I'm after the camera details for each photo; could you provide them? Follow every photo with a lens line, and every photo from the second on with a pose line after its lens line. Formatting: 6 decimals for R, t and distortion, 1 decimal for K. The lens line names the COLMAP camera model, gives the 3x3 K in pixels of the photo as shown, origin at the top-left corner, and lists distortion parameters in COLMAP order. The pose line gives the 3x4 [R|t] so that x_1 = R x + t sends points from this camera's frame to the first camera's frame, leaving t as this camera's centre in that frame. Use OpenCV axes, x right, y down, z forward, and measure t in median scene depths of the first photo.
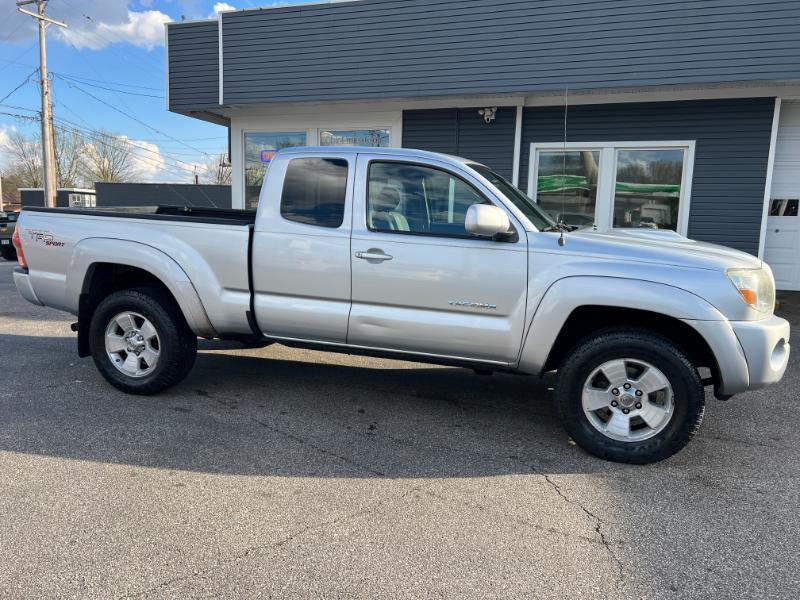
lens RADIAL K [[600.8, 0, 403.5], [0, 600.8, 299.8], [0, 0, 1]] dist [0.052126, -0.063988]
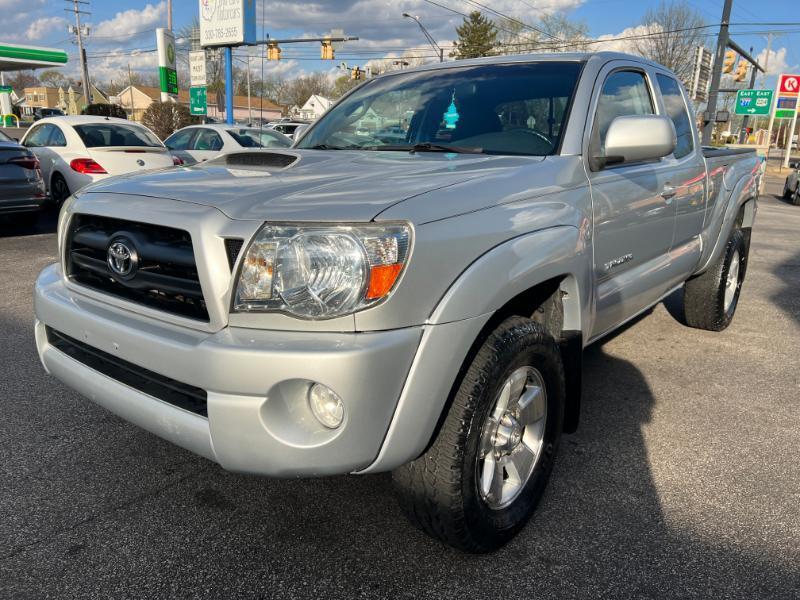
lens RADIAL K [[600.8, 0, 403.5], [0, 600.8, 299.8], [0, 0, 1]] dist [0.052126, -0.063988]
pose [[-0.364218, 0.196666, -0.910312, 0.905459], [-0.169847, 0.947030, 0.272555, -0.156710], [0.915695, 0.253883, -0.311522, 1.311040]]
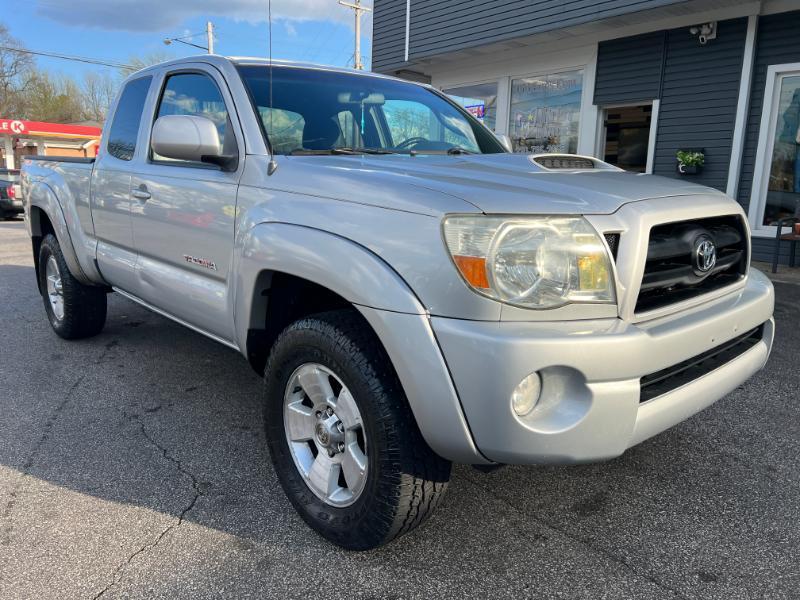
lens RADIAL K [[602.1, 0, 406.1], [0, 602.1, 299.8], [0, 0, 1]] dist [0.055821, -0.067763]
pose [[0.862982, 0.086826, -0.497718, 0.603900], [-0.065460, 0.996034, 0.060256, -0.005535], [0.500976, -0.019419, 0.865243, 0.442999]]
